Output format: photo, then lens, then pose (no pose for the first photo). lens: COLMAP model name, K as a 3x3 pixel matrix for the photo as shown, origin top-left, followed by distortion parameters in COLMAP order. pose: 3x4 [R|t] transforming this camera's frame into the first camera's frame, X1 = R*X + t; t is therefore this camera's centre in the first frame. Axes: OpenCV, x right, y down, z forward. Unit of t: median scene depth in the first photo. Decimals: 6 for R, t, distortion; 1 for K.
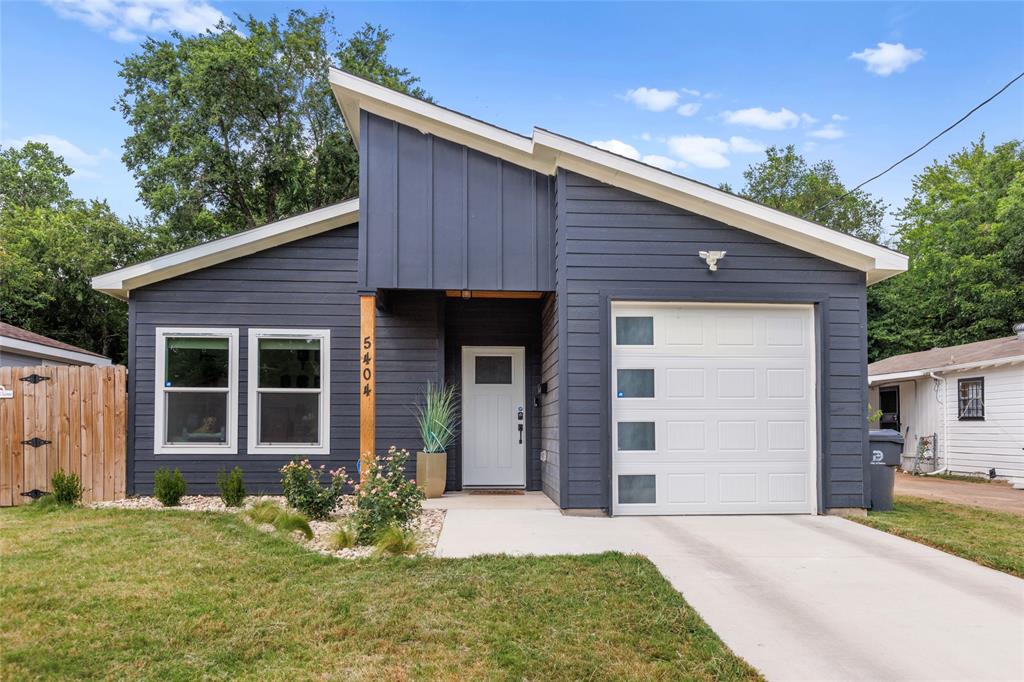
lens RADIAL K [[705.0, 0, 513.6], [0, 705.0, 417.4], [0, 0, 1]] dist [0.004178, 0.000116]
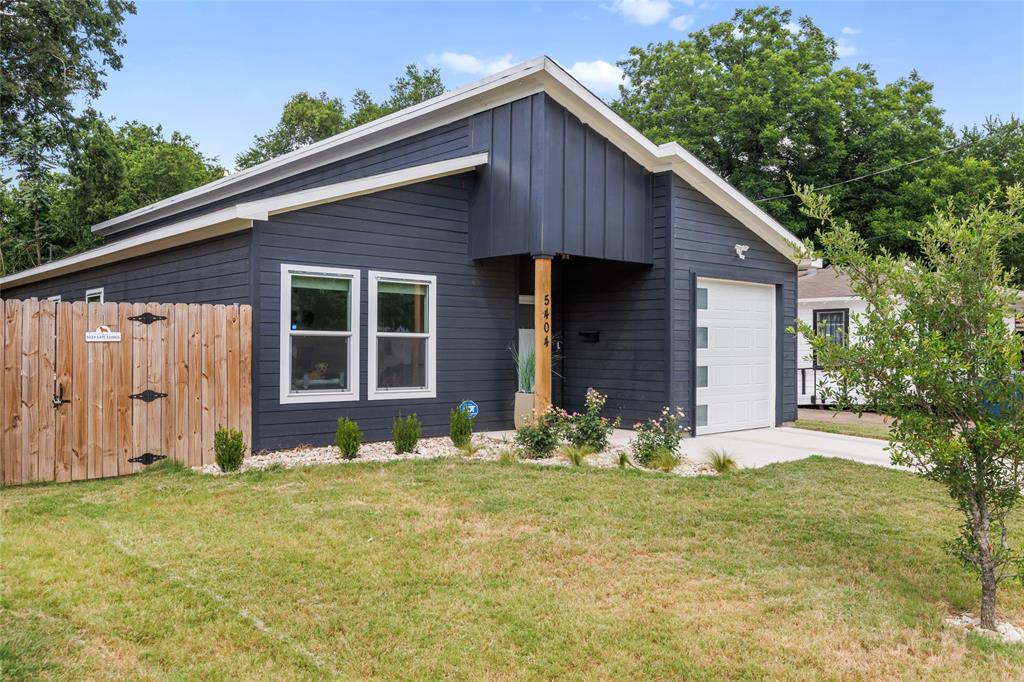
lens RADIAL K [[829.0, 0, 512.0], [0, 829.0, 341.0], [0, 0, 1]] dist [0.005754, 0.001859]
pose [[0.782179, 0.005624, 0.623029, -0.940493], [-0.017131, 0.999775, 0.012483, -0.047219], [-0.622819, -0.020437, 0.782099, -0.014415]]
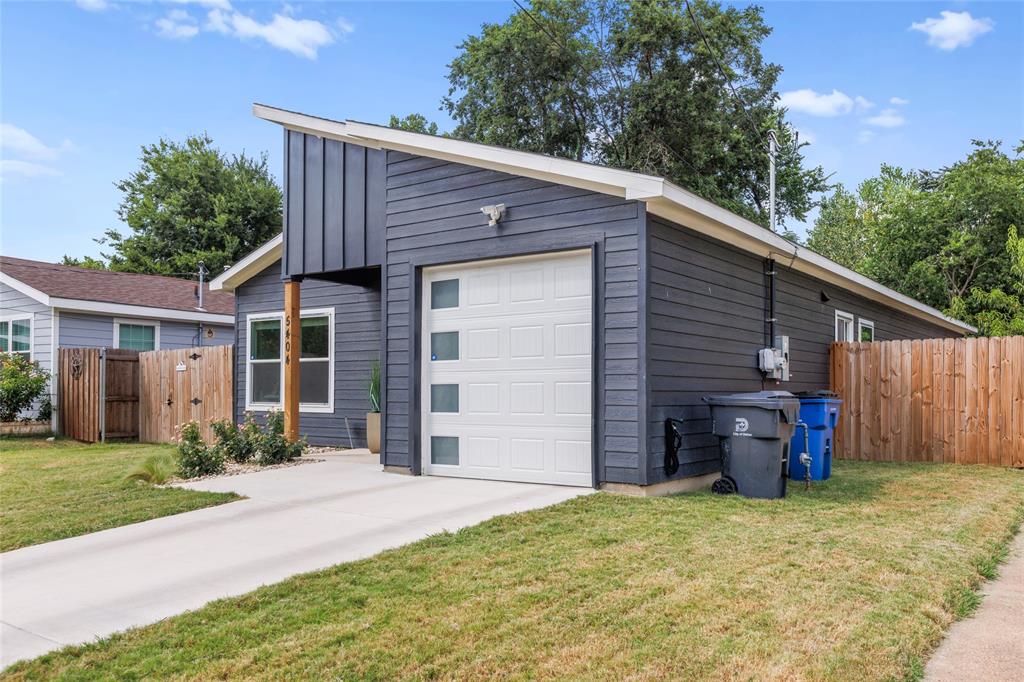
lens RADIAL K [[823.3, 0, 512.9], [0, 823.3, 385.0], [0, 0, 1]] dist [-0.003606, -0.000670]
pose [[0.773266, -0.006349, -0.634049, 0.856698], [0.010428, 0.999942, 0.002705, 0.004724], [0.633995, -0.008704, 0.773288, 0.126269]]
